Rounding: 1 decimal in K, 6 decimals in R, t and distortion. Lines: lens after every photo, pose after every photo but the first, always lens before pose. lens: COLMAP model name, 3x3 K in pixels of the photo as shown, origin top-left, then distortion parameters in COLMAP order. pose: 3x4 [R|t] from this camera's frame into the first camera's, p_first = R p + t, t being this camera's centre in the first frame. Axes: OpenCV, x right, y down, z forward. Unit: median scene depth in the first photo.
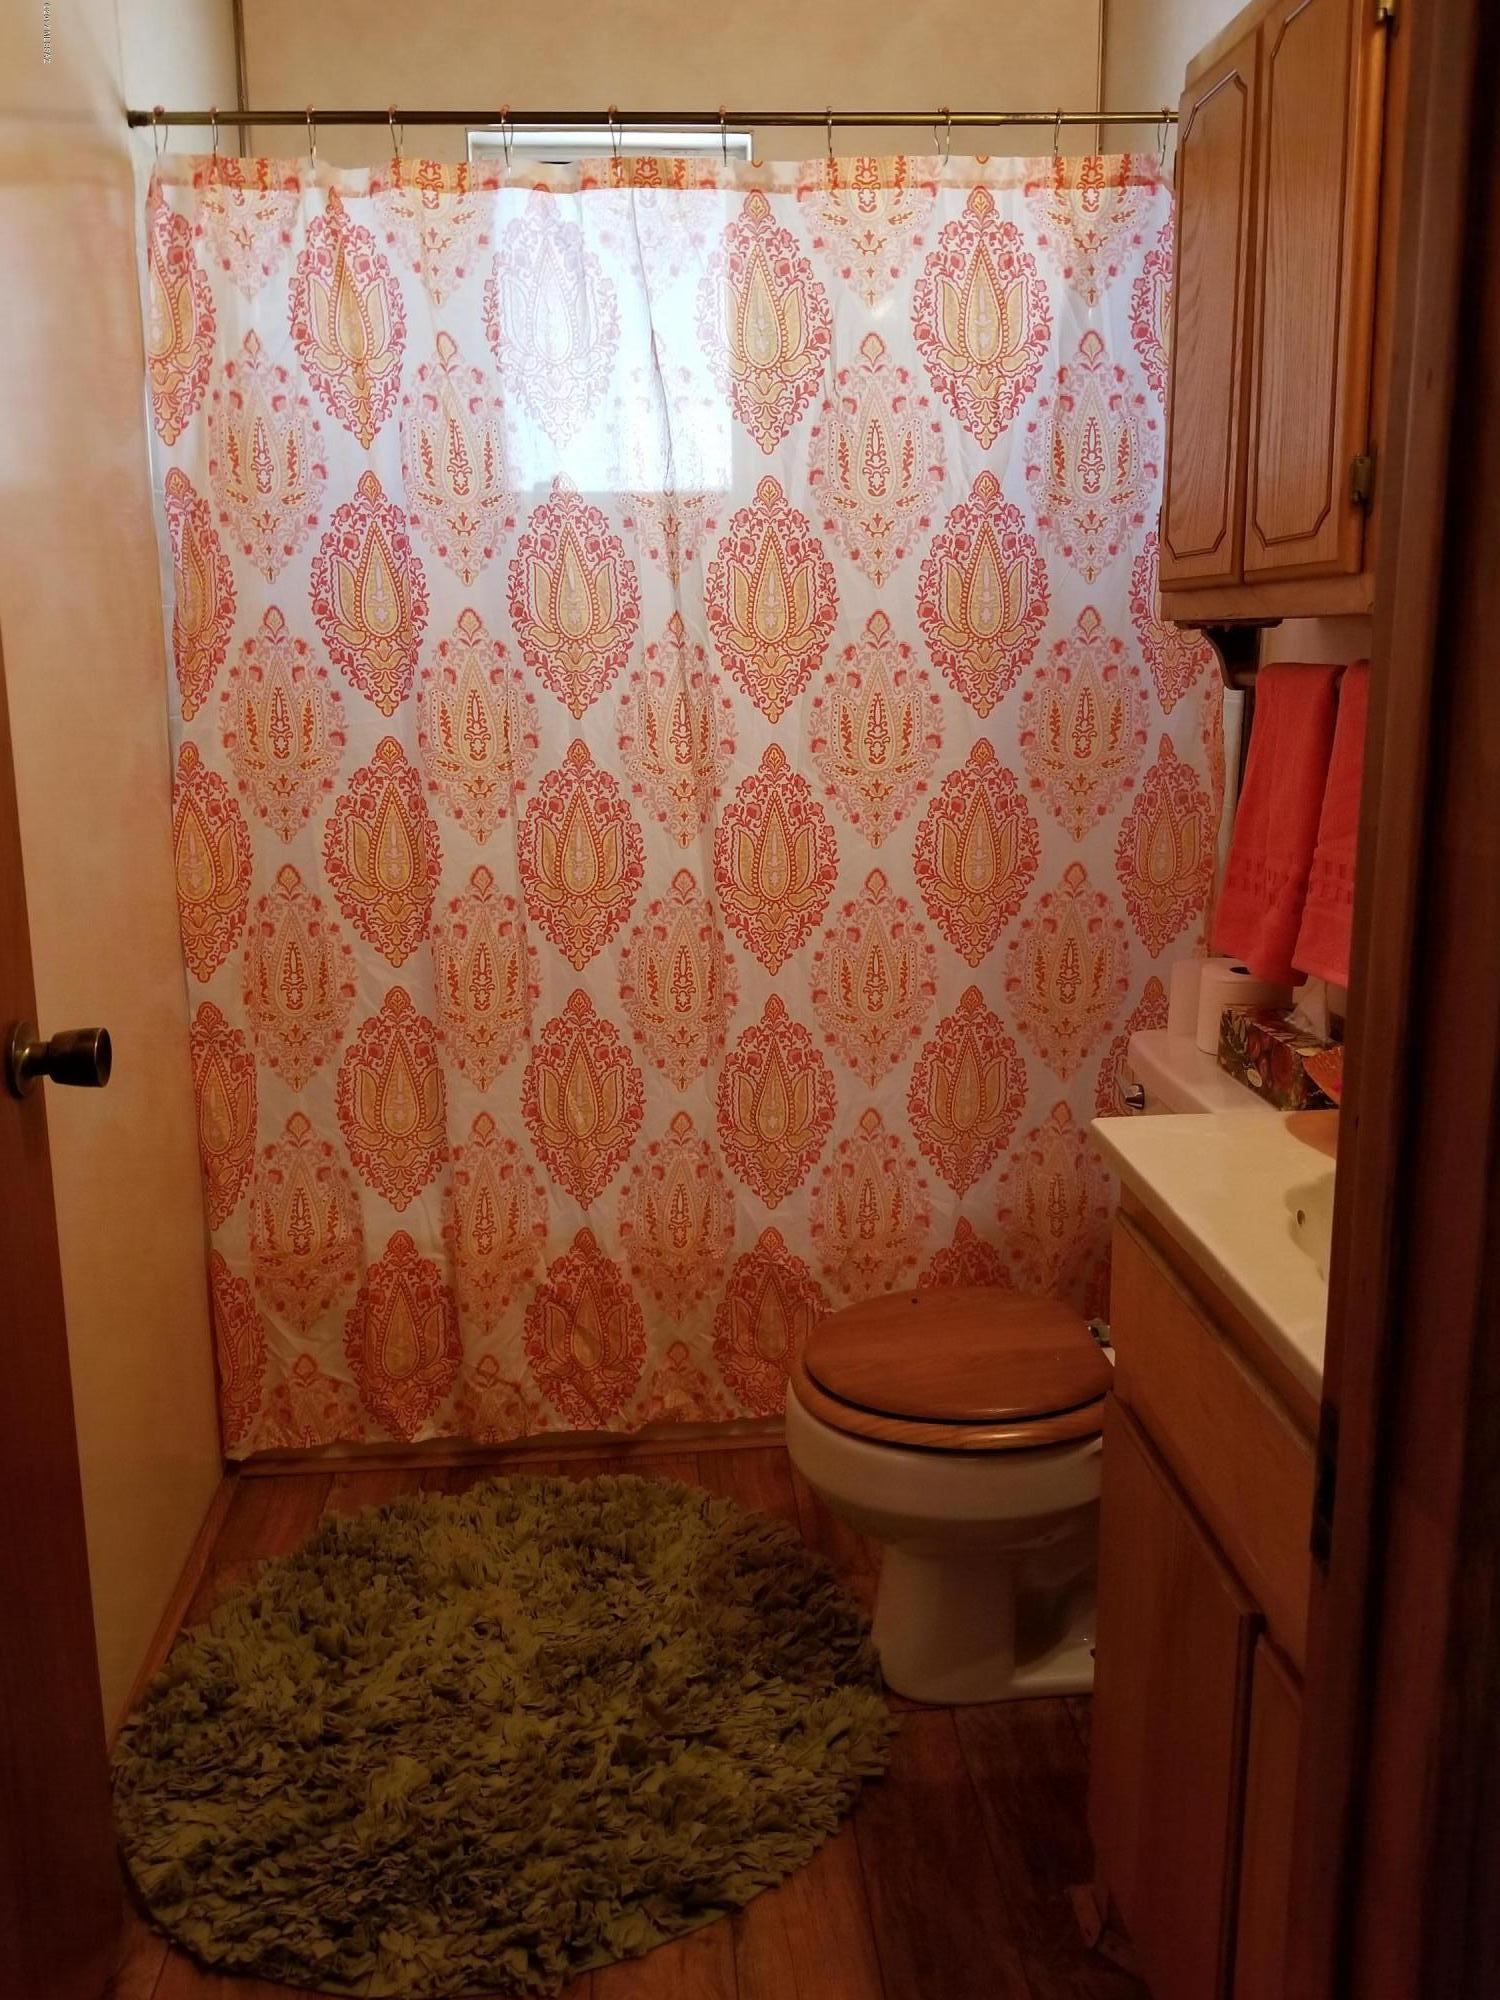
lens RADIAL K [[1808.0, 0, 872.6], [0, 1808.0, 1049.7], [0, 0, 1]] dist [0.141043, -0.289985]
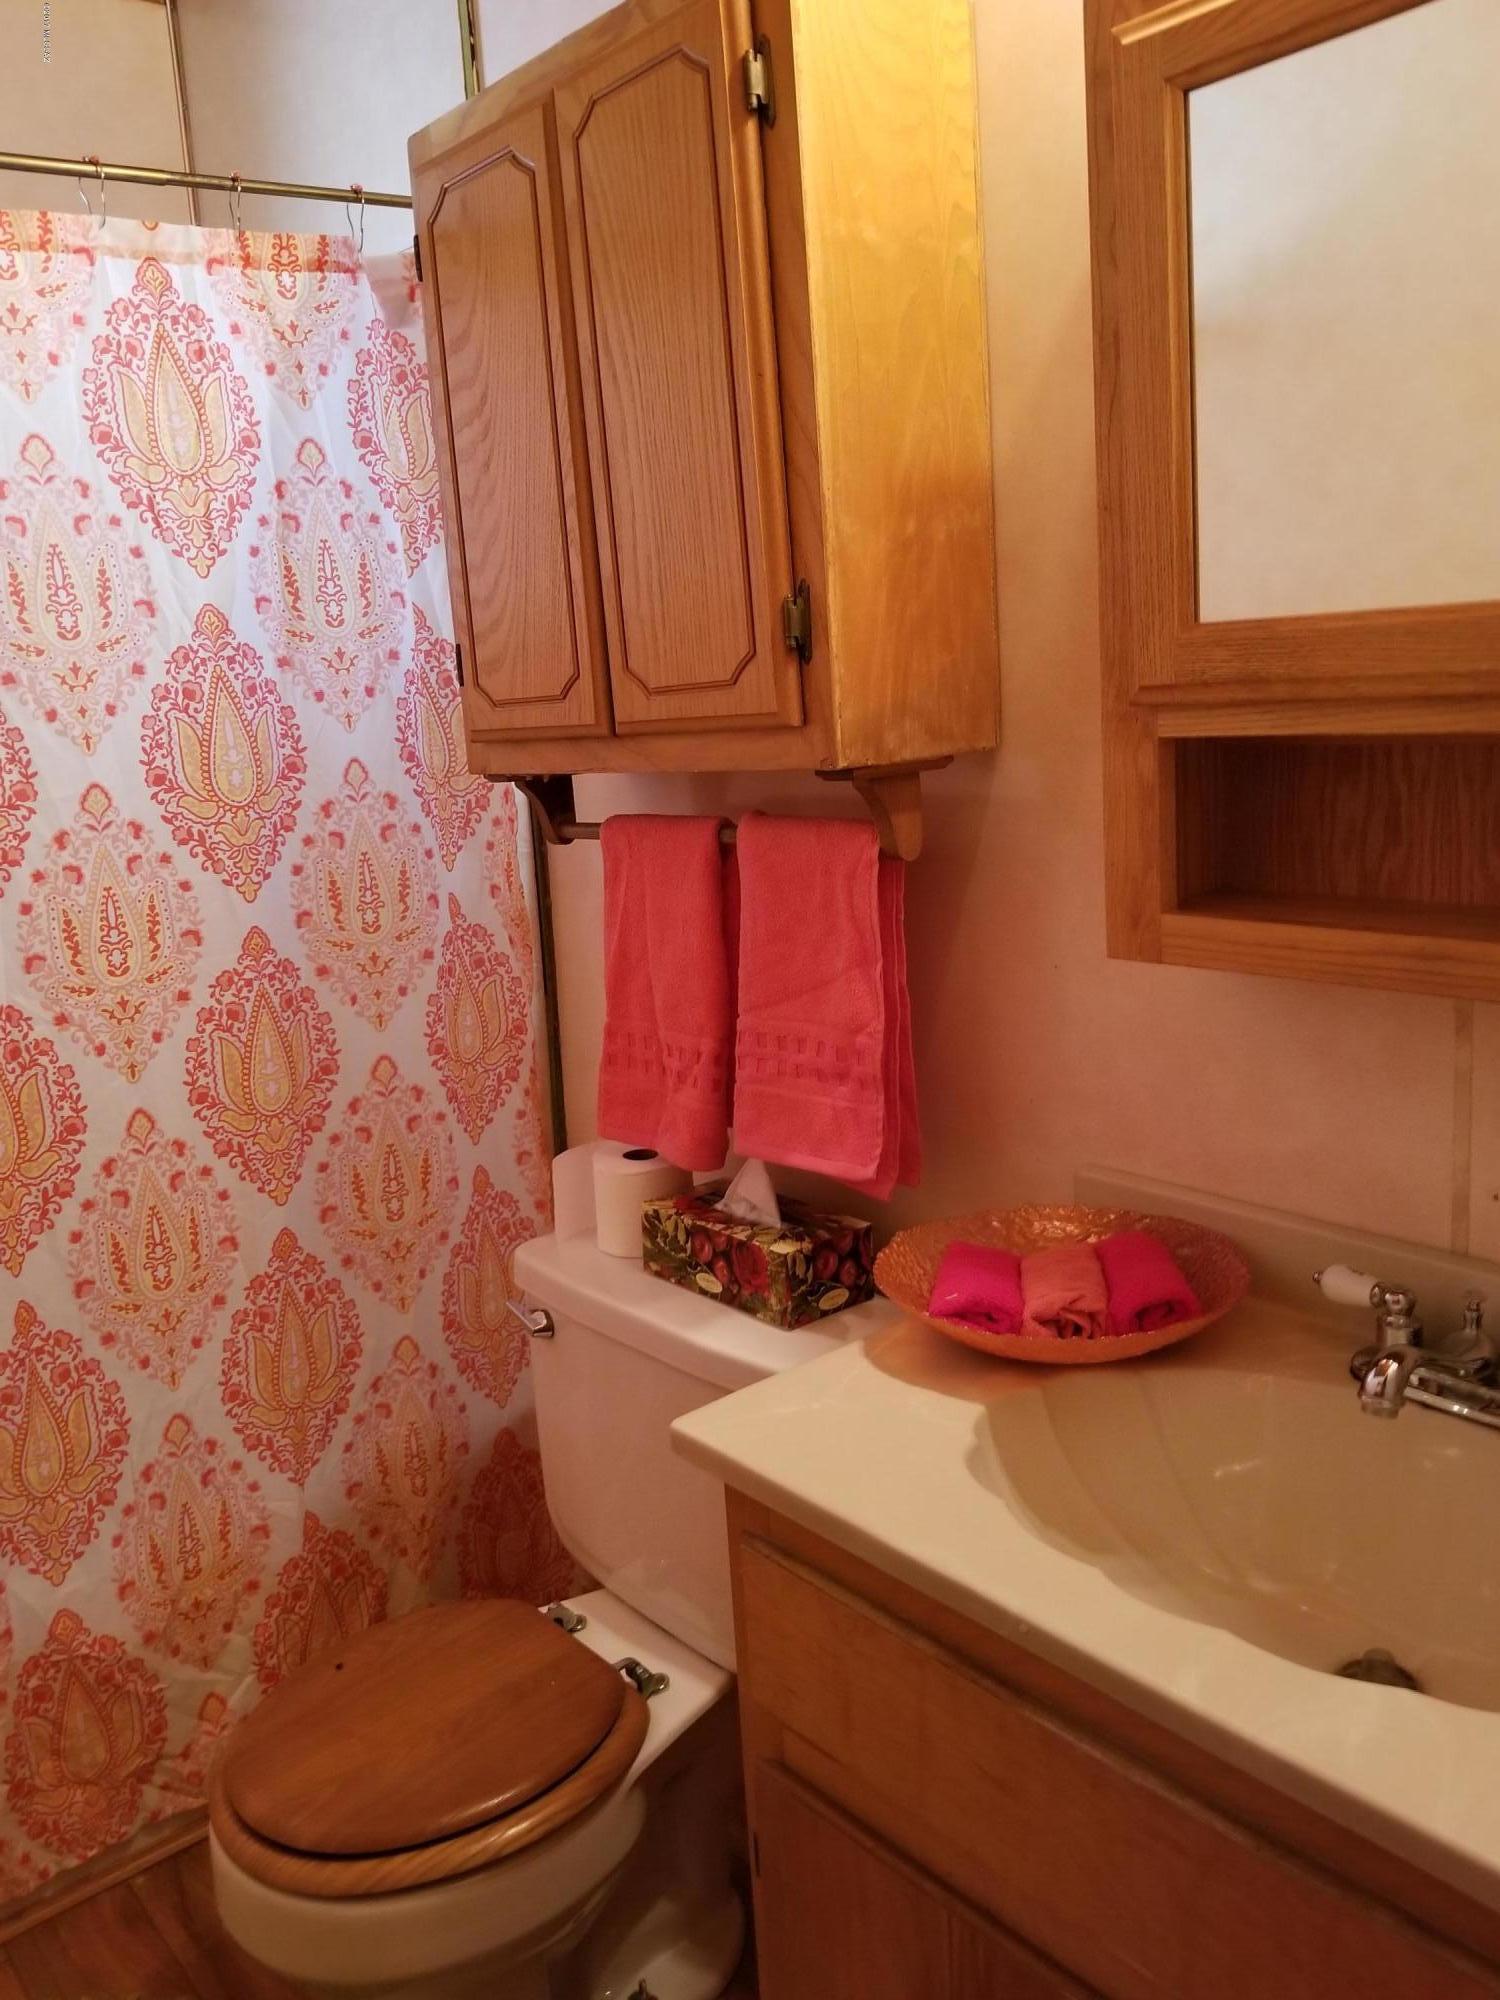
lens RADIAL K [[1687.5, 0, 750.0], [0, 1687.5, 1000.0], [0, 0, 1]] dist [0.073934, -0.116357]
pose [[0.827962, -0.155506, 0.538792, -0.170067], [0.179122, 0.983789, 0.008685, -0.108525], [-0.531408, 0.089319, 0.842394, 0.257021]]
